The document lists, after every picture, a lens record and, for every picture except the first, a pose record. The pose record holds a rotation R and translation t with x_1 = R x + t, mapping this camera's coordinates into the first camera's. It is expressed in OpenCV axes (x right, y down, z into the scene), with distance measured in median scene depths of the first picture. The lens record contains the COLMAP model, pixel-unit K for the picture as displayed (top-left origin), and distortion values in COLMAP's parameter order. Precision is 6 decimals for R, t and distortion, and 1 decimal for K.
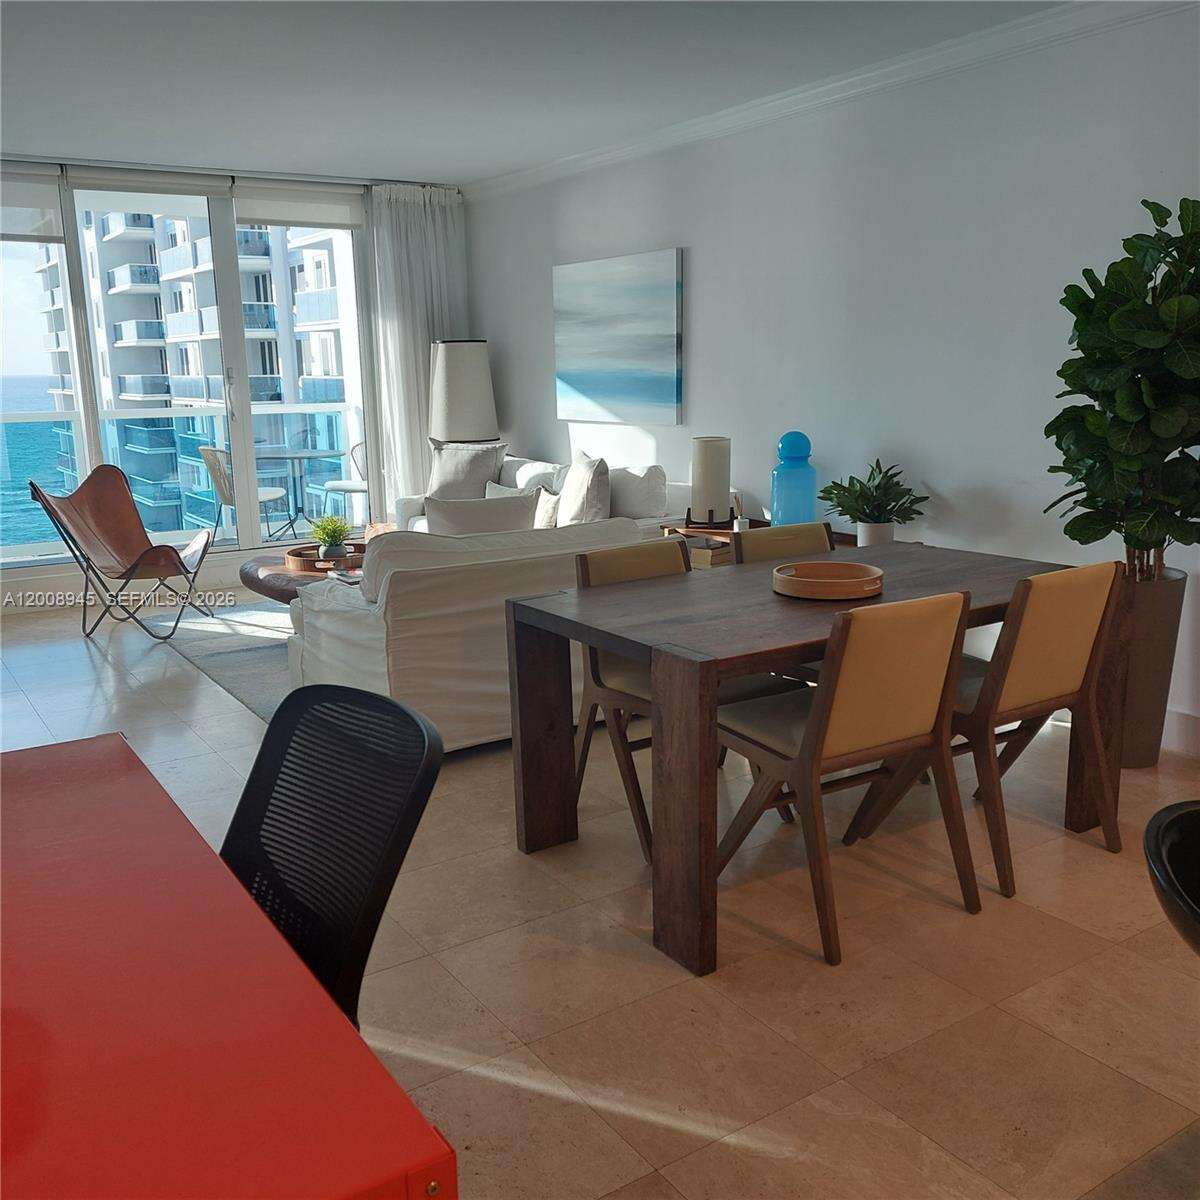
lens RADIAL K [[1134.2, 0, 577.8], [0, 1134.2, 602.6], [0, 0, 1]] dist [0.025254, -0.017991]
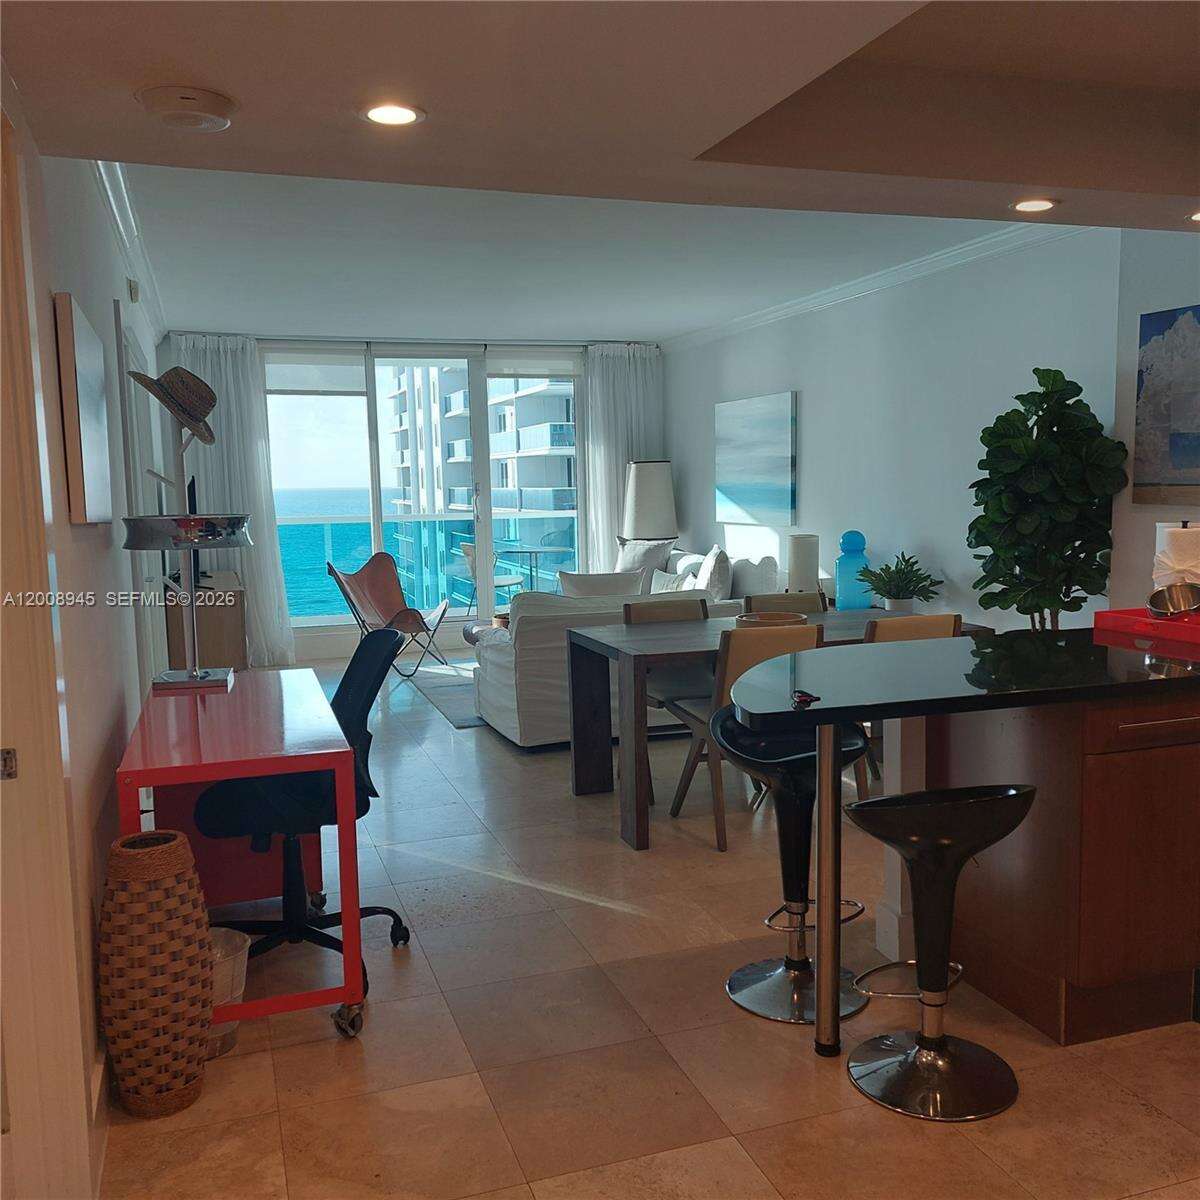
lens RADIAL K [[1117.1, 0, 600.0], [0, 1117.1, 600.0], [0, 0, 1]] dist [0.013737, -0.014243]
pose [[0.969257, 0.023532, -0.244924, 0.173276], [-0.047012, 0.994789, -0.090466, 0.046135], [0.241519, 0.099199, 0.965313, -0.236384]]
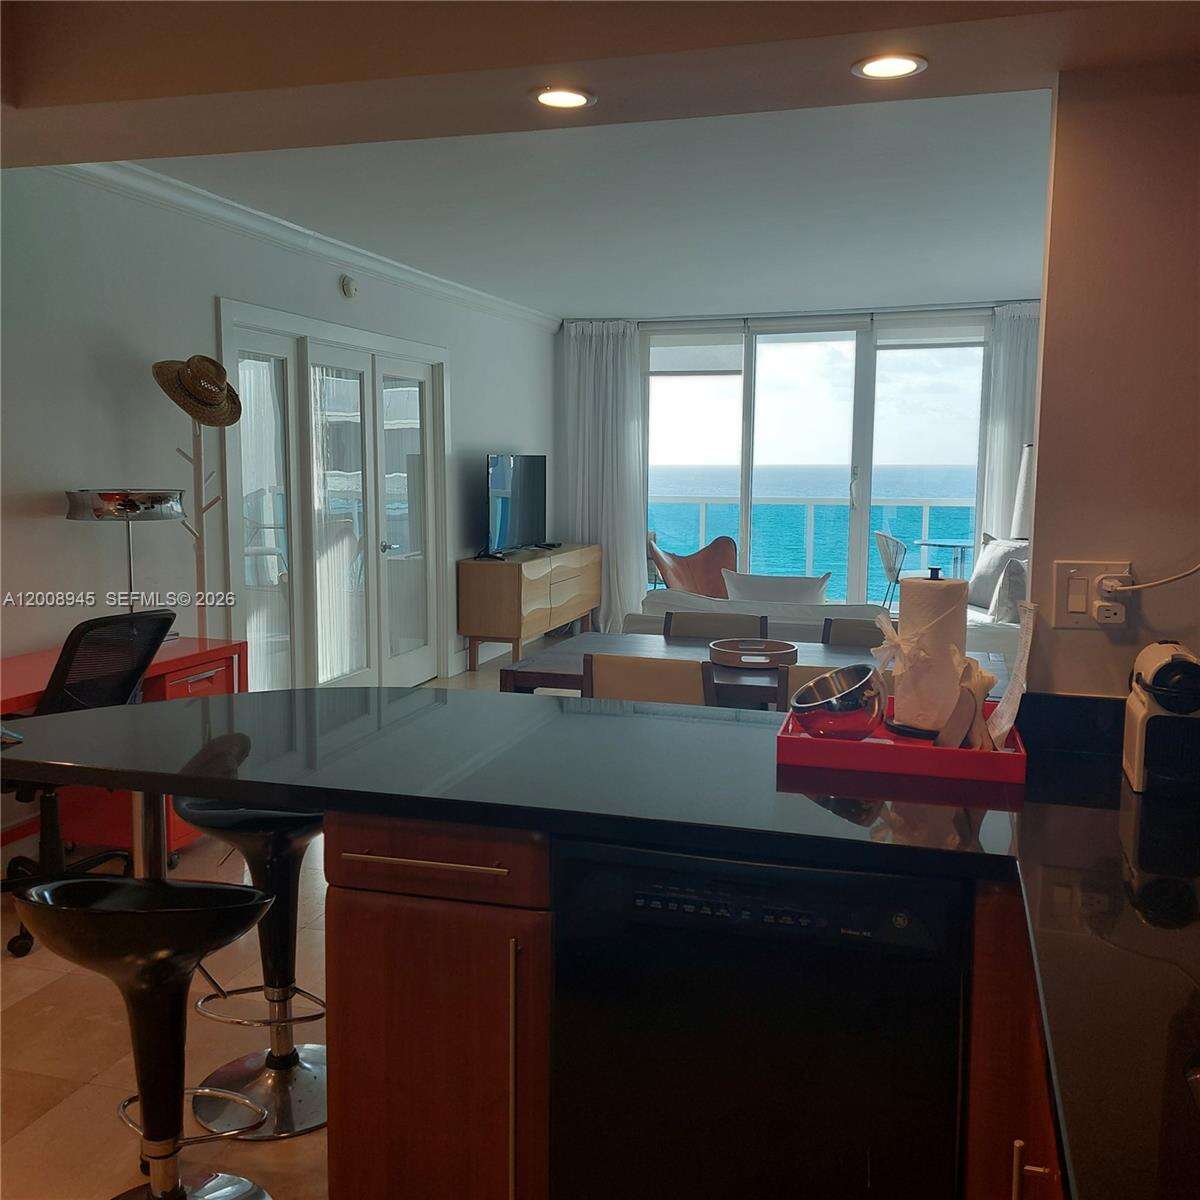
lens RADIAL K [[1117.1, 0, 600.0], [0, 1117.1, 600.0], [0, 0, 1]] dist [0.013737, -0.014243]
pose [[0.629769, 0.108620, -0.769151, 0.499004], [-0.171504, 0.985183, -0.001296, -0.021371], [0.757613, 0.132728, 0.639066, 0.059890]]
